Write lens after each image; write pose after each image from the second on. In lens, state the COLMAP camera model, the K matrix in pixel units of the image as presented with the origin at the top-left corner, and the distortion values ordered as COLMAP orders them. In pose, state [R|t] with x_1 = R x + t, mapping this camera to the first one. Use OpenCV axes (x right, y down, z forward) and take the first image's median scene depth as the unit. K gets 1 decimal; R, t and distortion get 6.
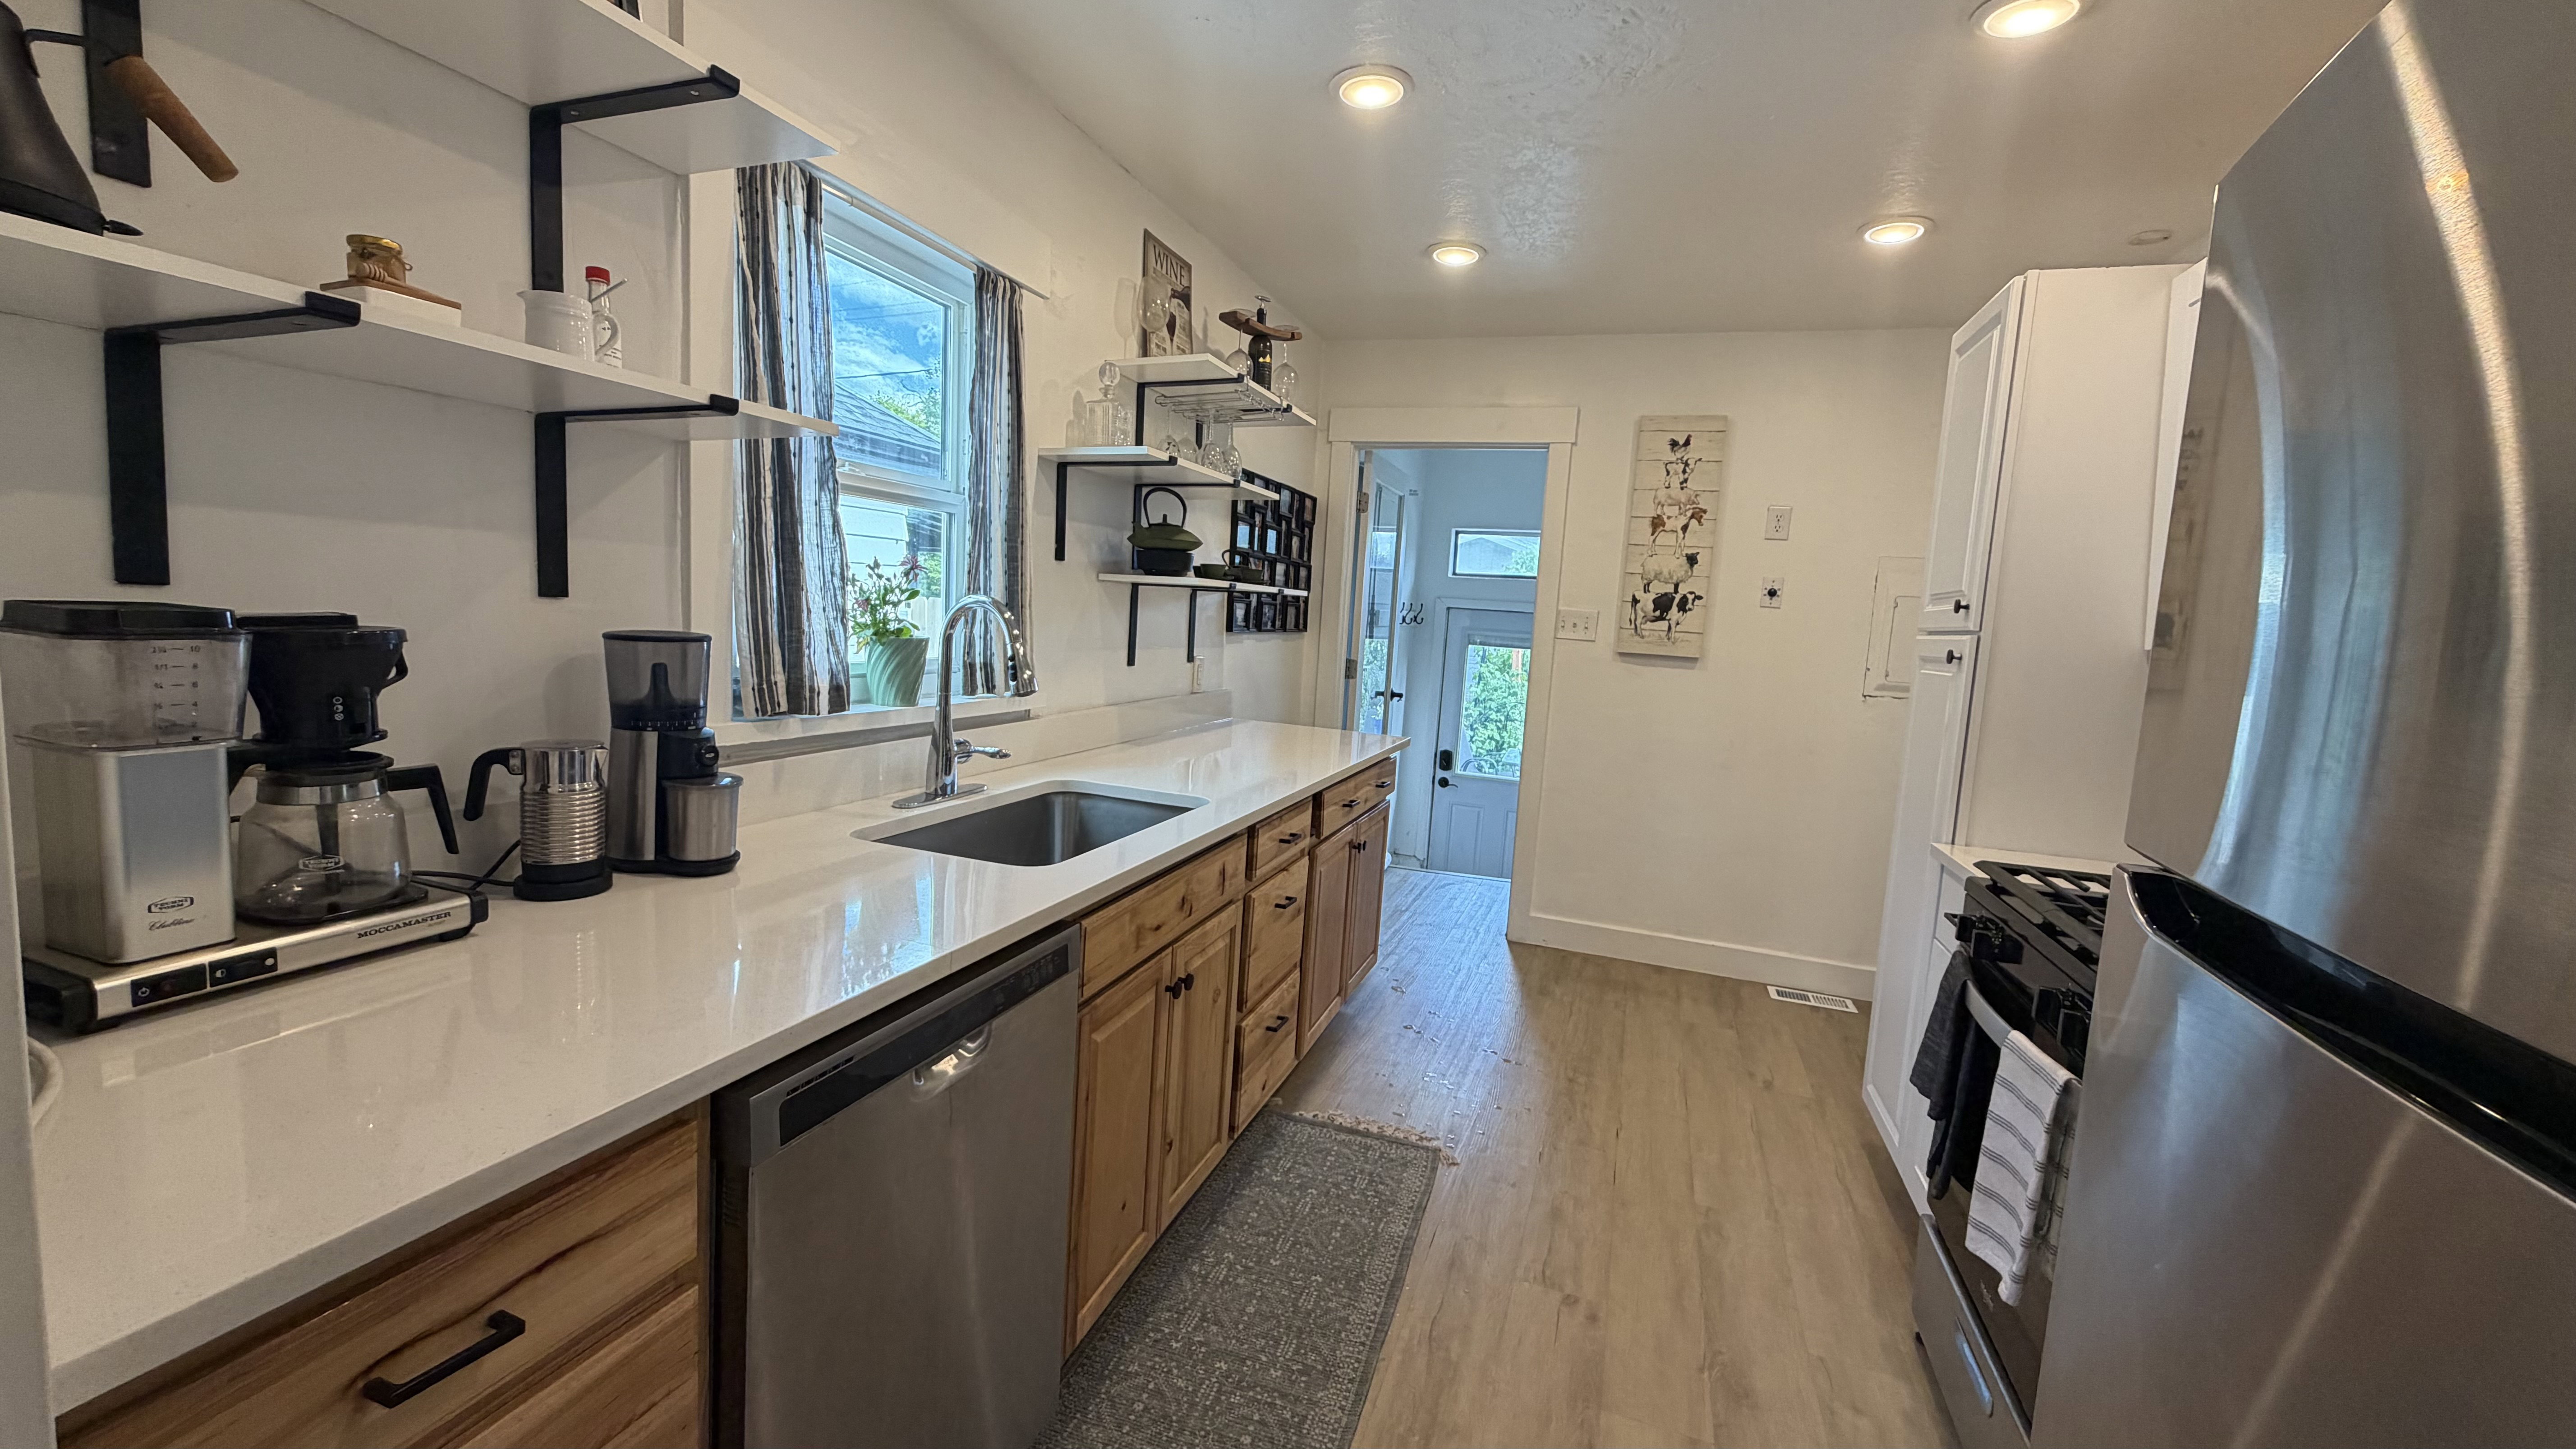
lens RADIAL K [[1006.2, 0, 1273.6], [0, 1006.2, 707.9], [0, 0, 1]] dist [-0.000507, 0.000127]
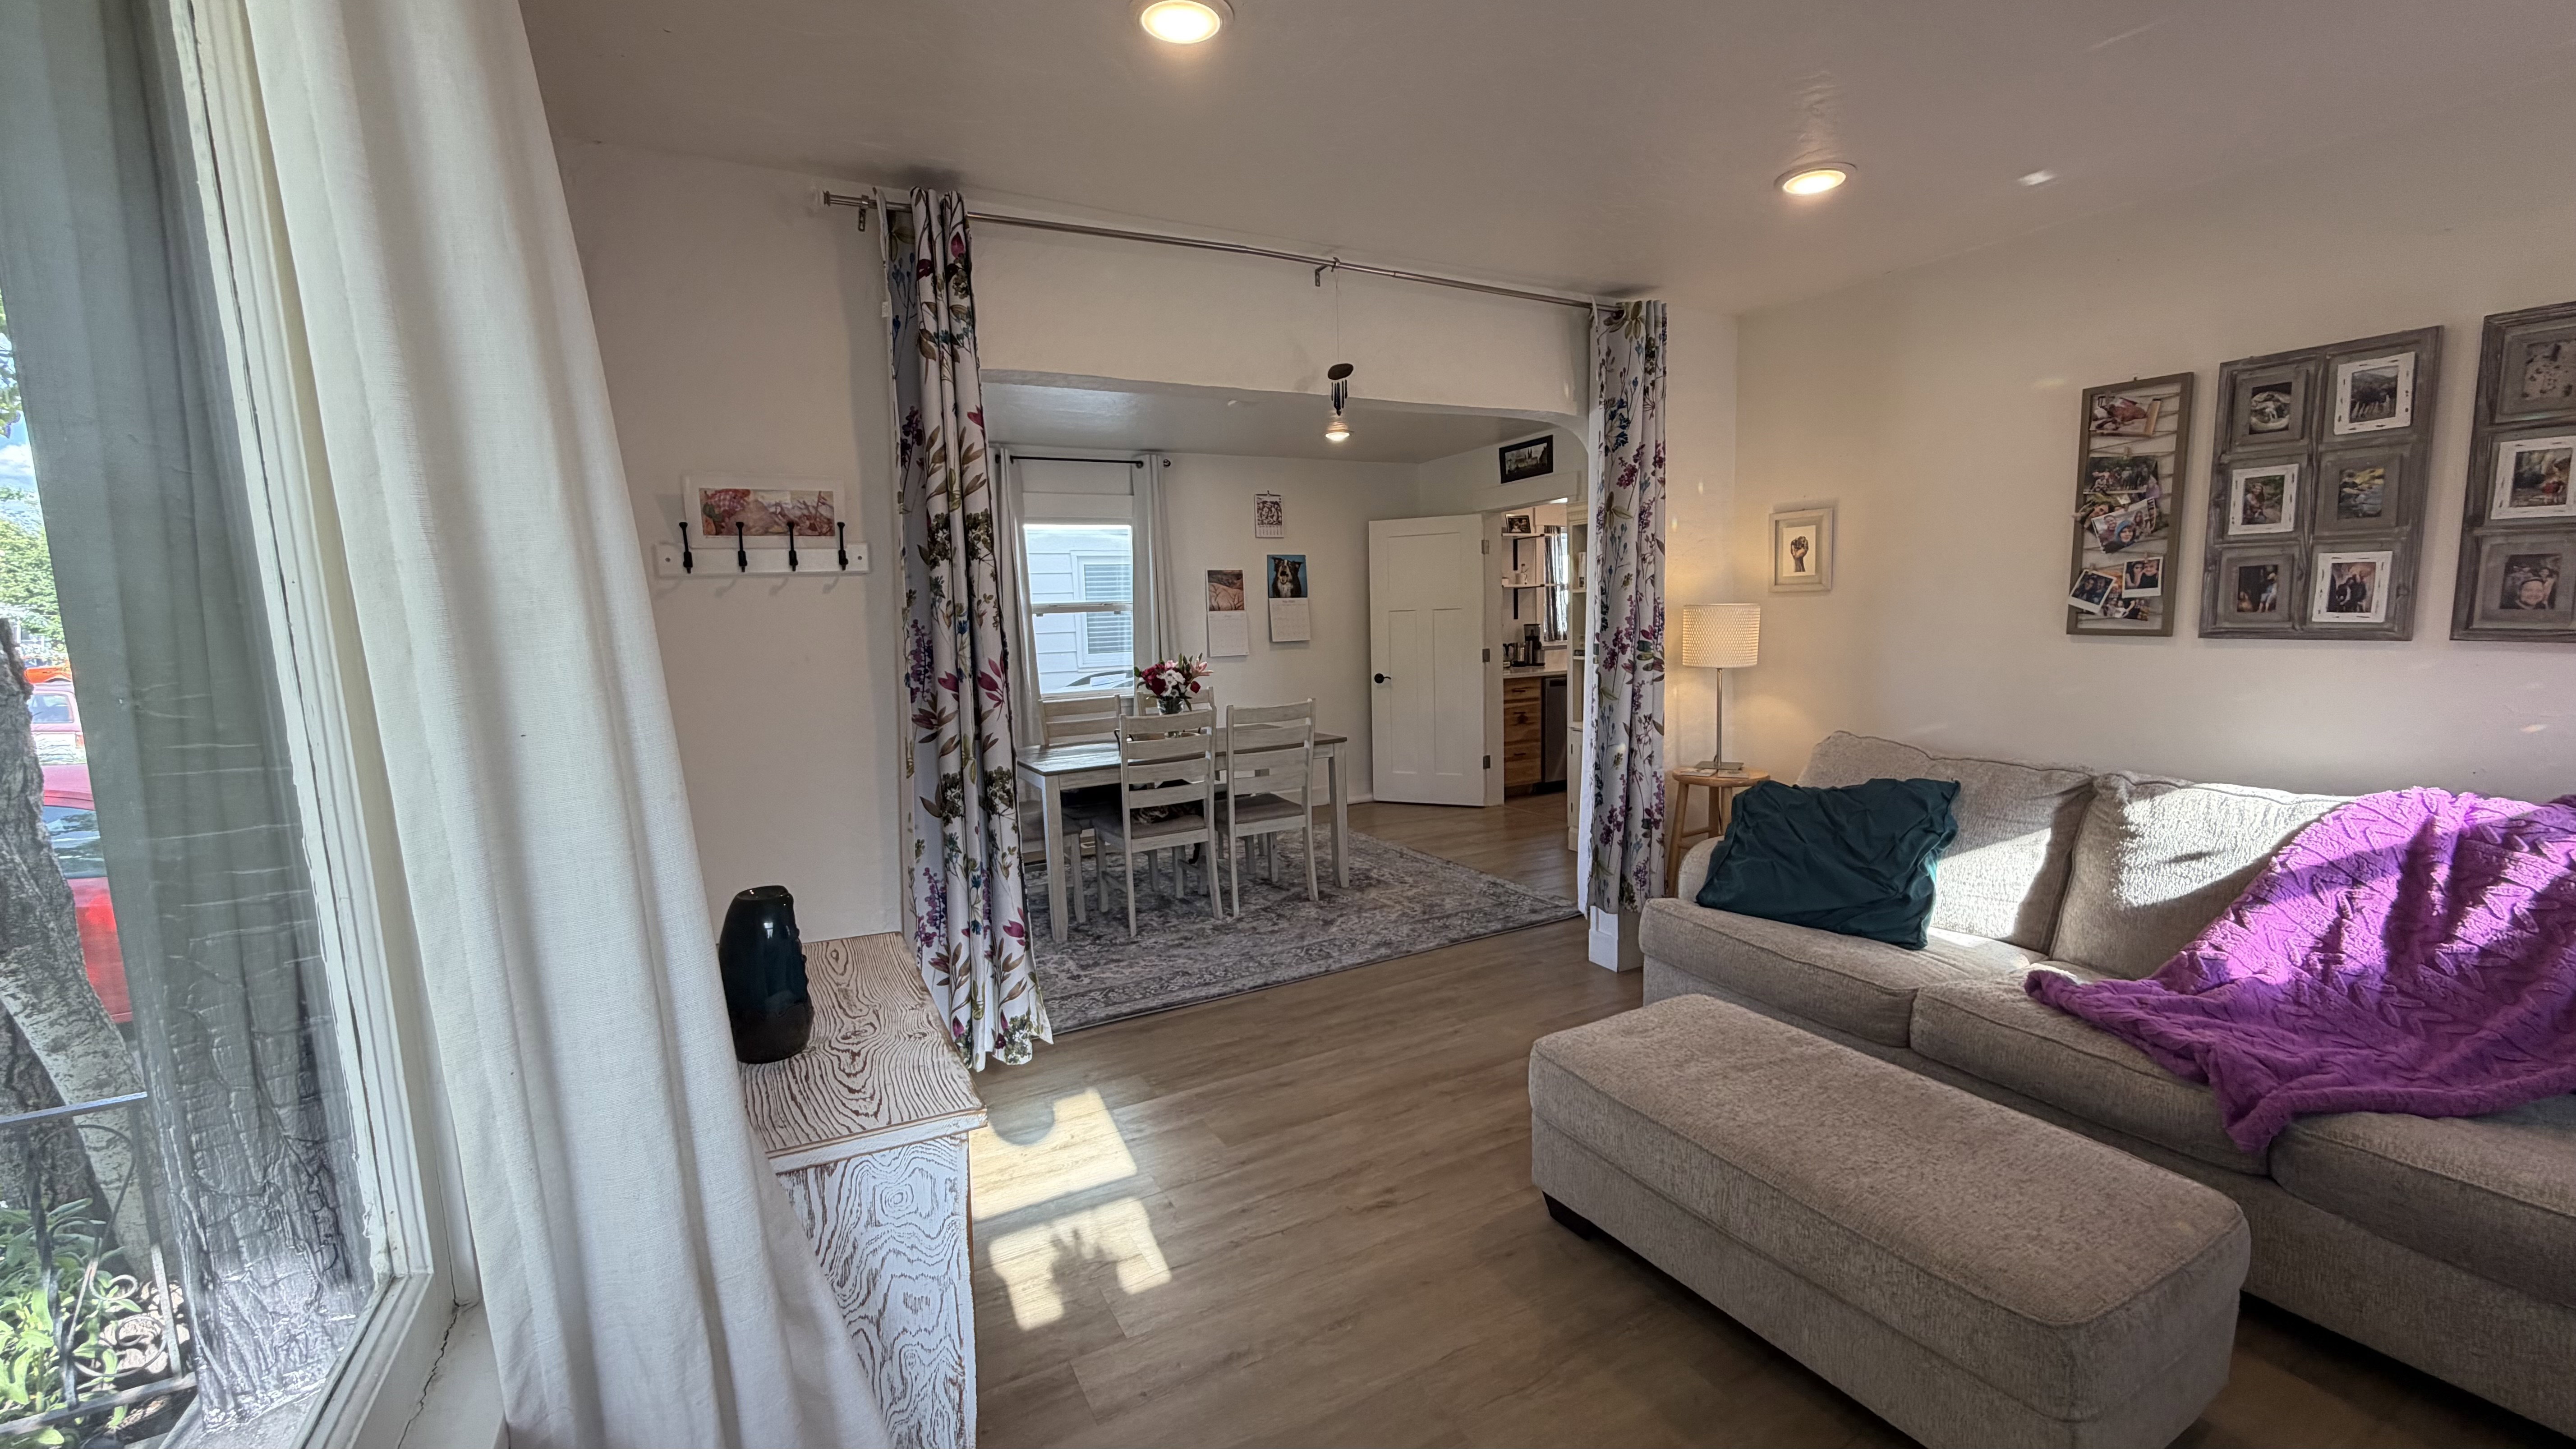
lens RADIAL K [[1006.2, 0, 1287.2], [0, 1006.2, 730.7], [0, 0, 1]] dist [-0.000507, 0.000127]
pose [[0.725272, -0.002548, -0.688457, 0.855887], [0.003963, 0.999992, 0.000474, 0.193014], [0.688451, -0.003072, 0.725277, -1.518546]]
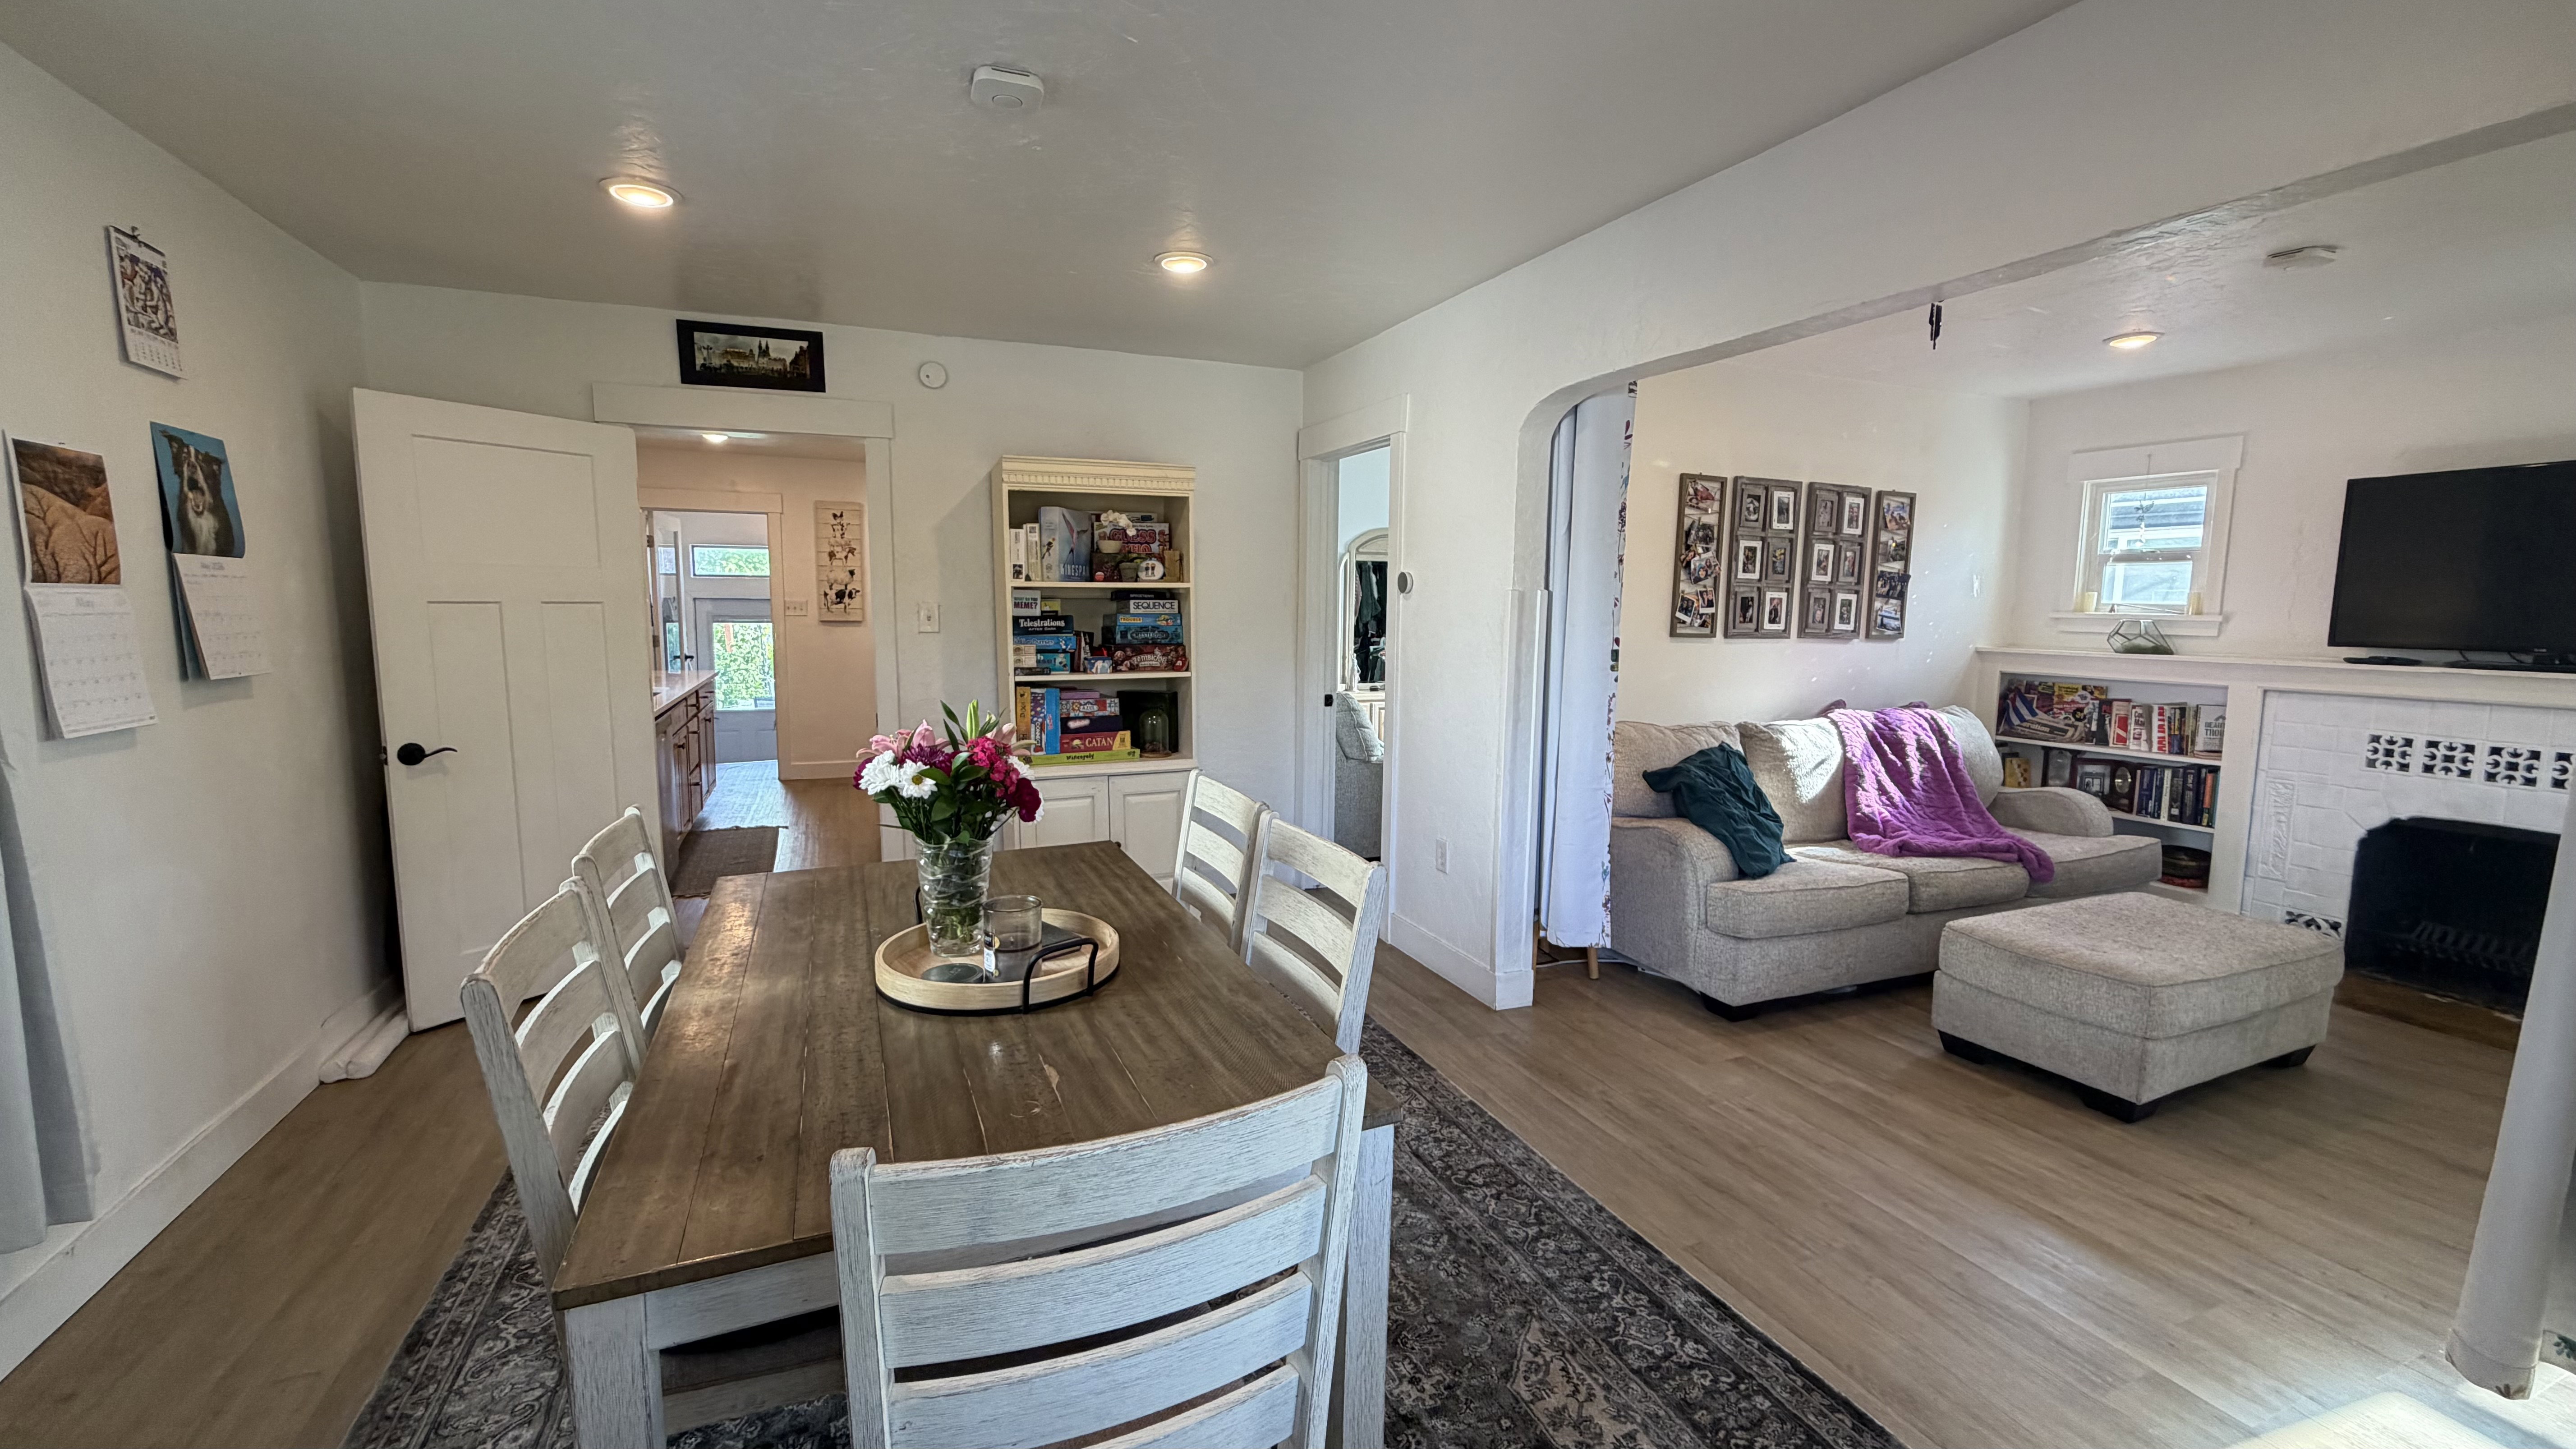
lens RADIAL K [[1006.2, 0, 1305.0], [0, 1006.2, 719.0], [0, 0, 1]] dist [-0.000507, 0.000127]
pose [[0.753537, -0.130494, 0.644324, -0.248815], [0.105431, 0.991403, 0.077486, 0.086835], [-0.648897, 0.009543, 0.760817, -1.160108]]
